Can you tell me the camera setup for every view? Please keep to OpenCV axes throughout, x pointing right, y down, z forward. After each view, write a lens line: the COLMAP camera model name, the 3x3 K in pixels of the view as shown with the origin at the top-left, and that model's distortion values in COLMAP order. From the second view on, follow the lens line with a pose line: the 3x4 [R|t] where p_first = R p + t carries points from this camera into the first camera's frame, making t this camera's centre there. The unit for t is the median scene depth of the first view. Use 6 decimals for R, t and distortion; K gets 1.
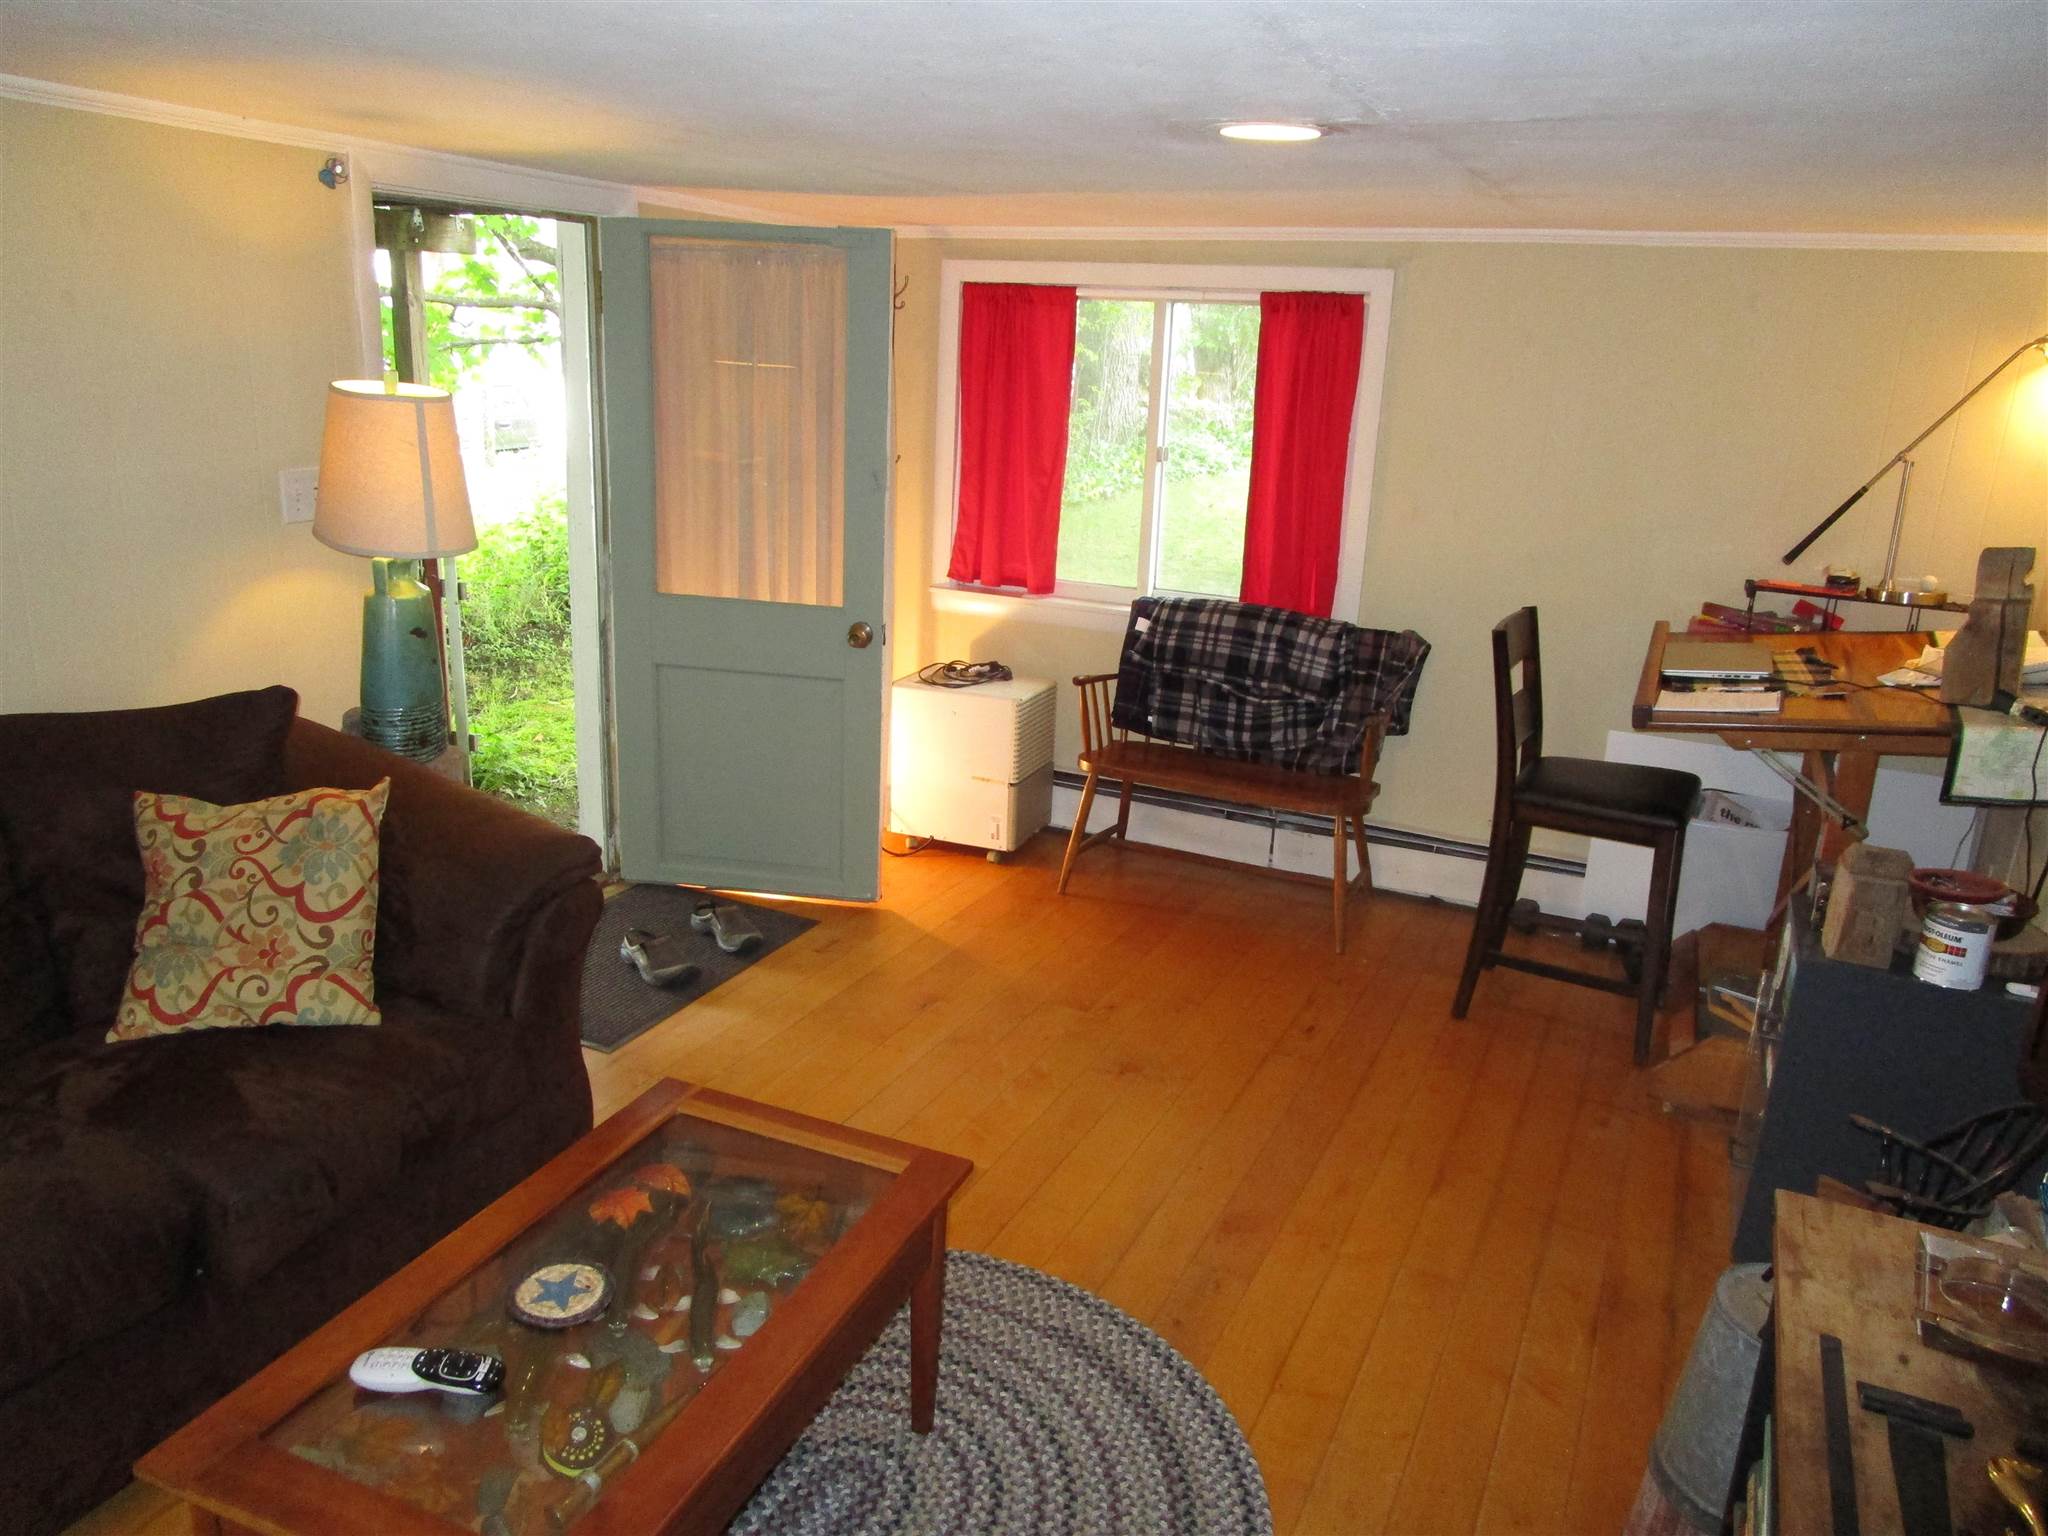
lens RADIAL K [[1484.8, 0, 1024.0], [0, 1484.8, 768.0], [0, 0, 1]] dist [-0.001712, 0.003061]
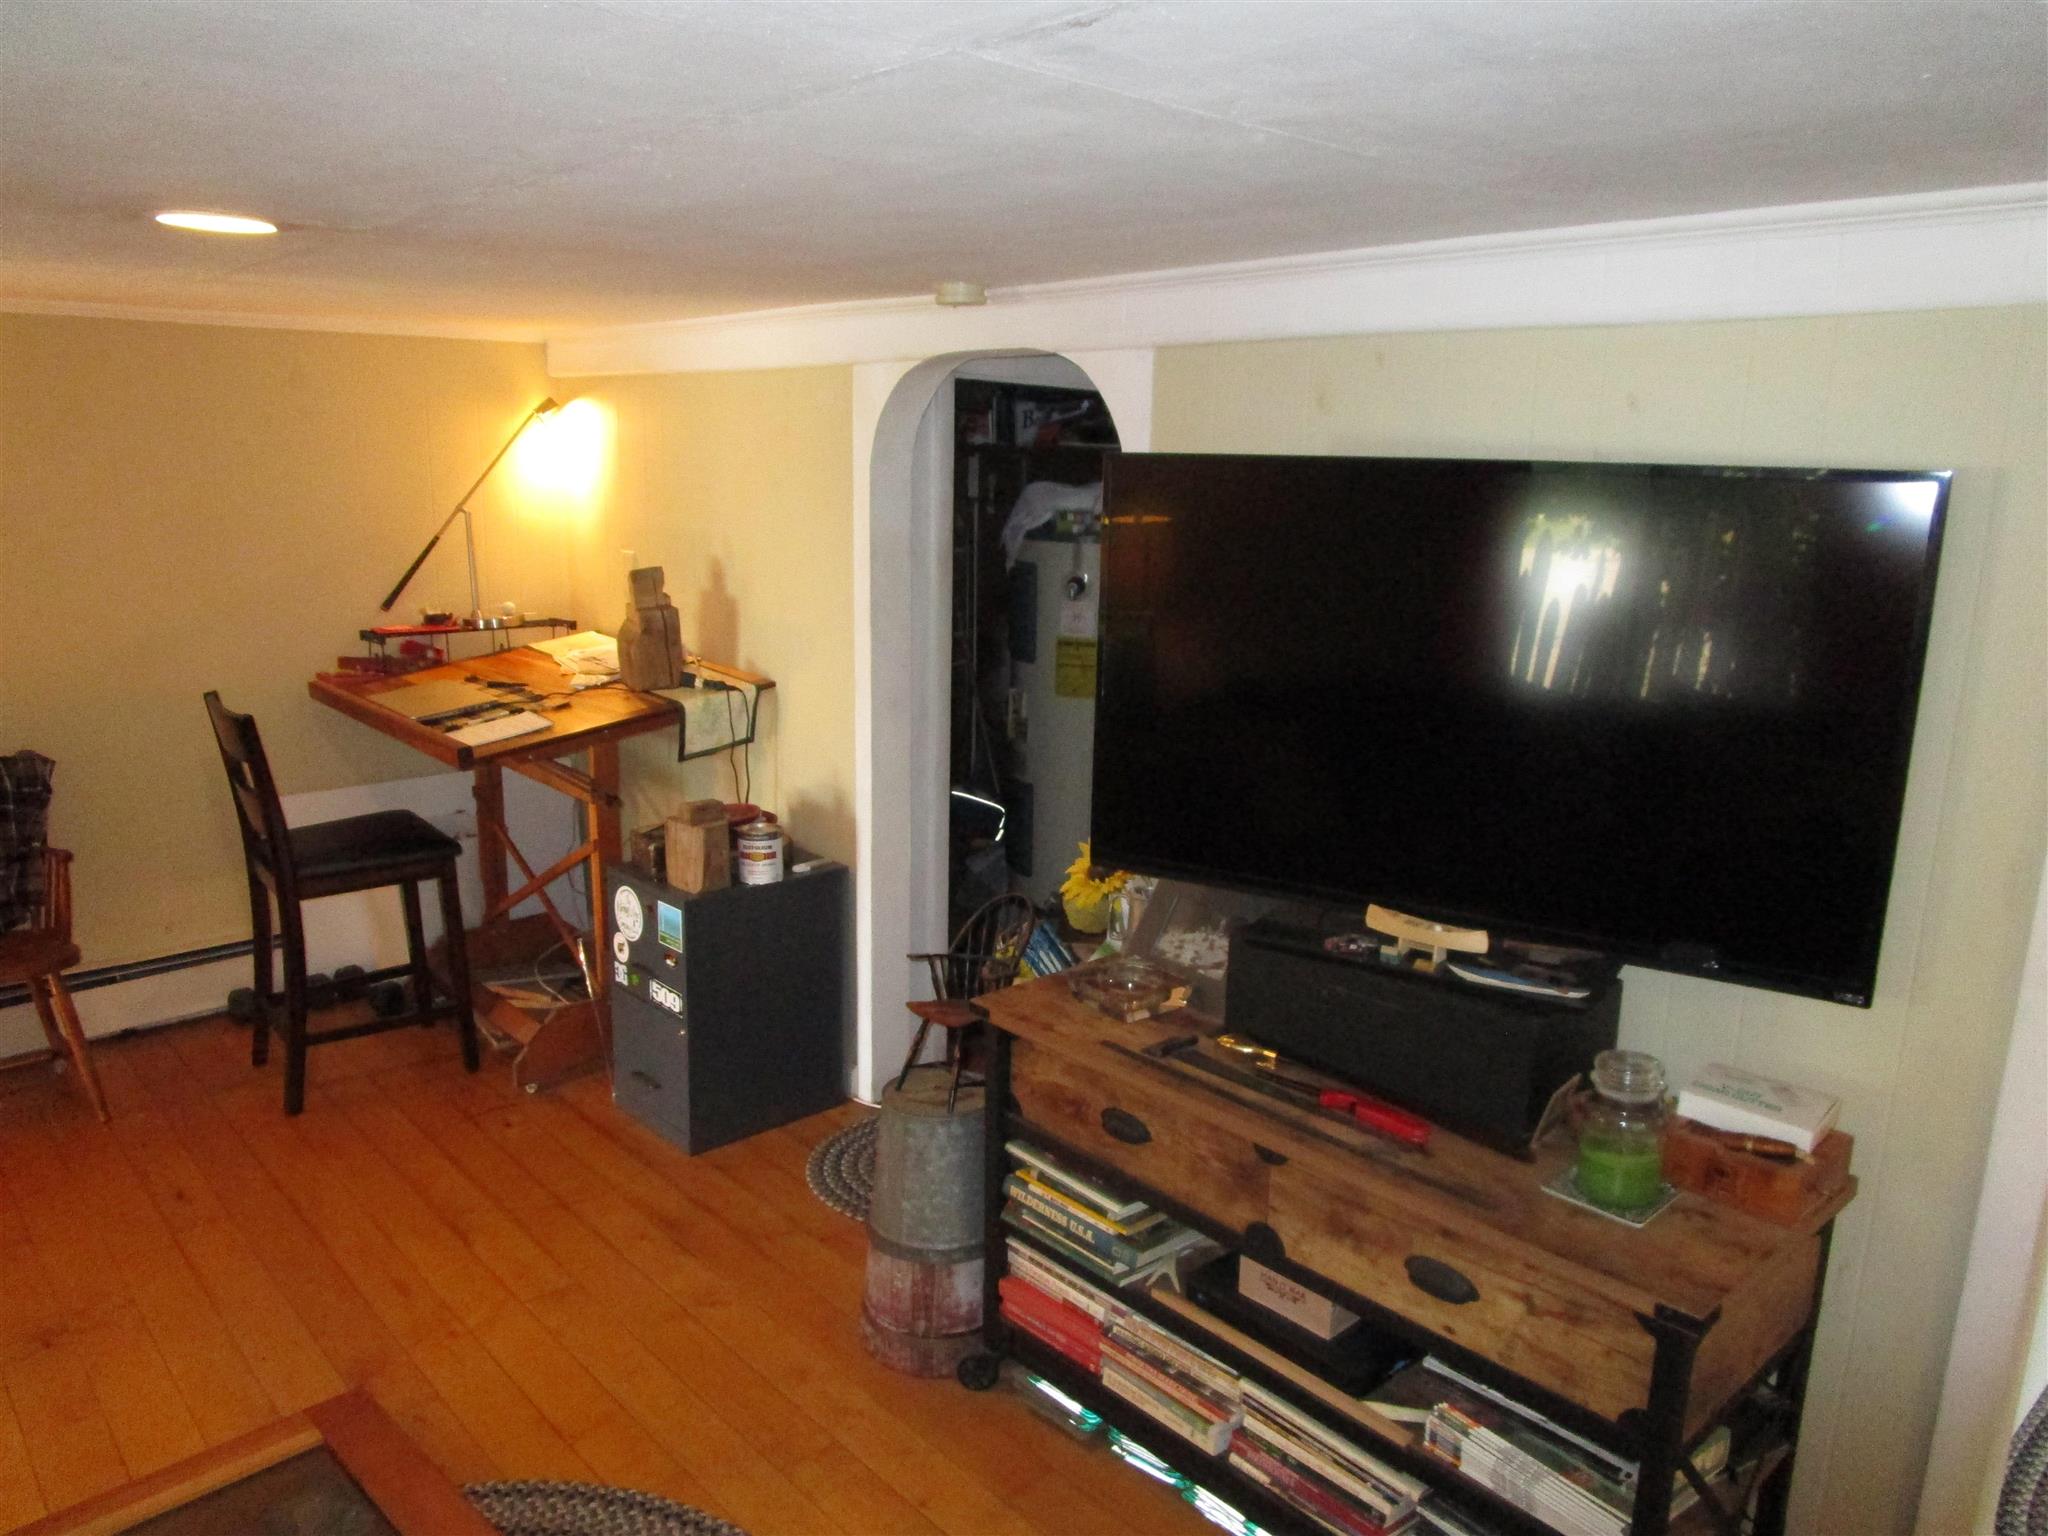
lens RADIAL K [[1484.8, 0, 1024.0], [0, 1484.8, 768.0], [0, 0, 1]] dist [-0.001712, 0.003061]
pose [[0.369374, -0.237752, 0.898352, -0.353620], [0.258997, 0.954751, 0.146187, -0.066400], [-0.892459, 0.178673, 0.414237, 0.137596]]
